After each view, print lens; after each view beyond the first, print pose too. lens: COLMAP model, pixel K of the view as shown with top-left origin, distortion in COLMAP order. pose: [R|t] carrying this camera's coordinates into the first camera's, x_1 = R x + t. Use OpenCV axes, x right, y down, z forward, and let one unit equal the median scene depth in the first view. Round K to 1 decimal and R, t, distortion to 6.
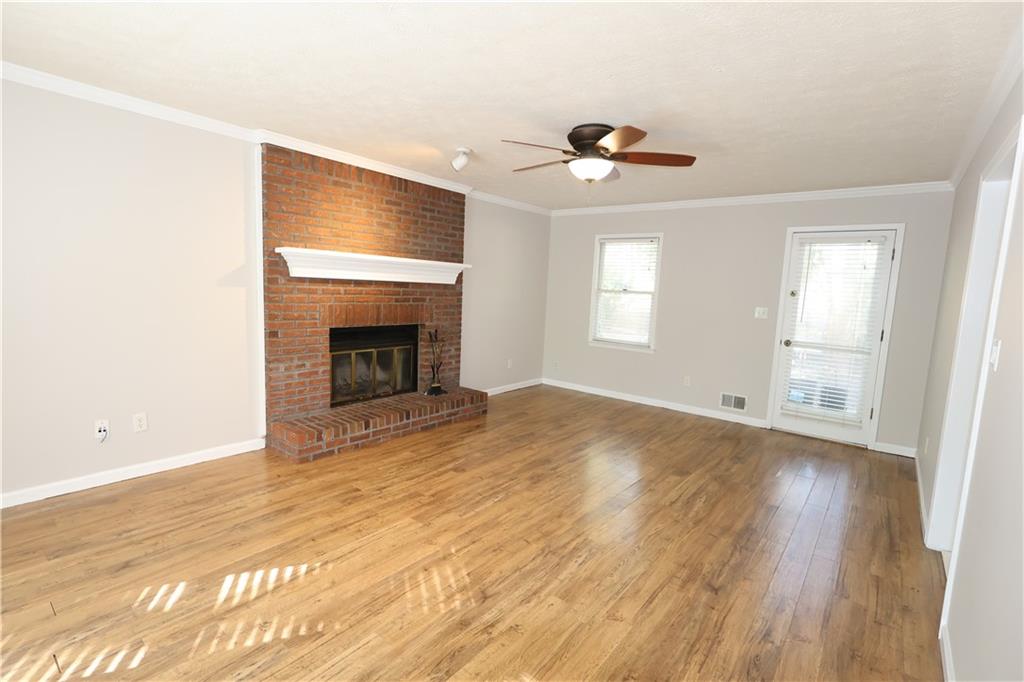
lens RADIAL K [[474.3, 0, 509.5], [0, 474.3, 339.5], [0, 0, 1]] dist [0.000307, 0.000734]
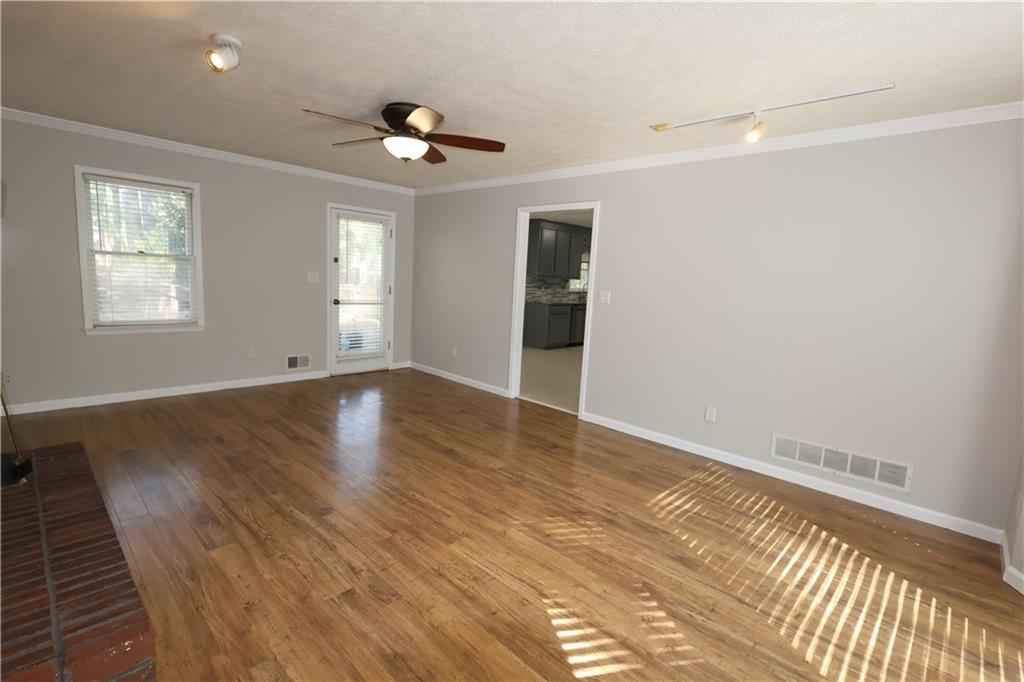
lens RADIAL K [[474.3, 0, 510.6], [0, 474.3, 341.0], [0, 0, 1]] dist [0.000307, 0.000734]
pose [[0.090161, -0.178489, 0.979802, -0.695310], [0.061253, 0.982940, 0.173425, -0.094152], [-0.994042, 0.044380, 0.099556, 0.558363]]
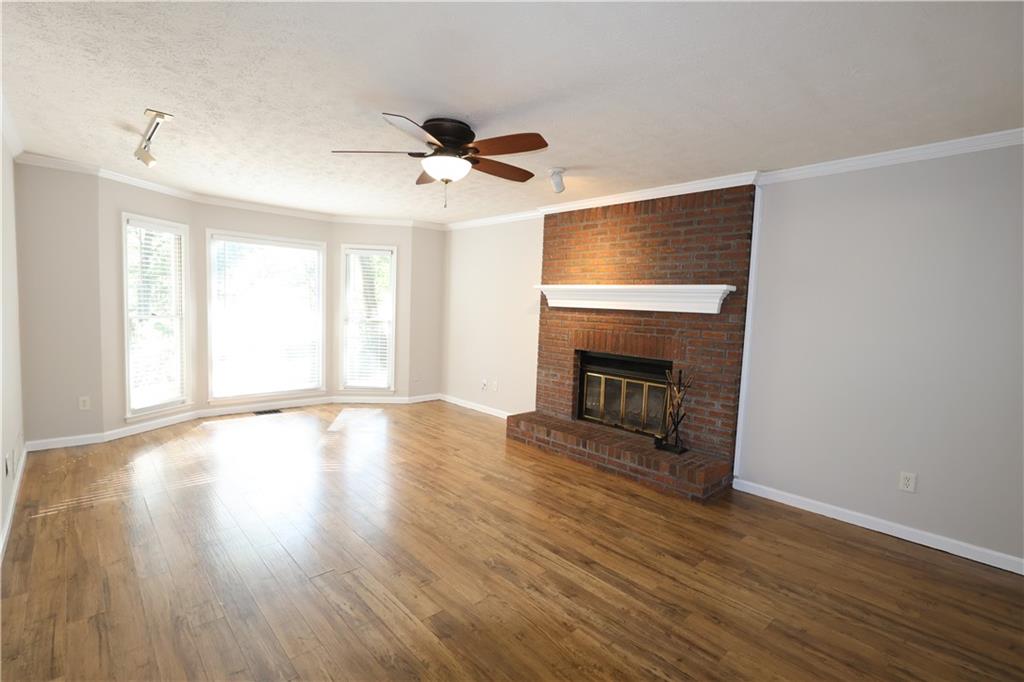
lens RADIAL K [[474.3, 0, 512.0], [0, 474.3, 342.2], [0, 0, 1]] dist [0.000307, 0.000734]
pose [[-0.139734, 0.028227, -0.989787, 0.840503], [-0.156156, 0.986457, 0.050178, -0.079445], [0.977798, 0.161573, -0.133434, 1.035003]]
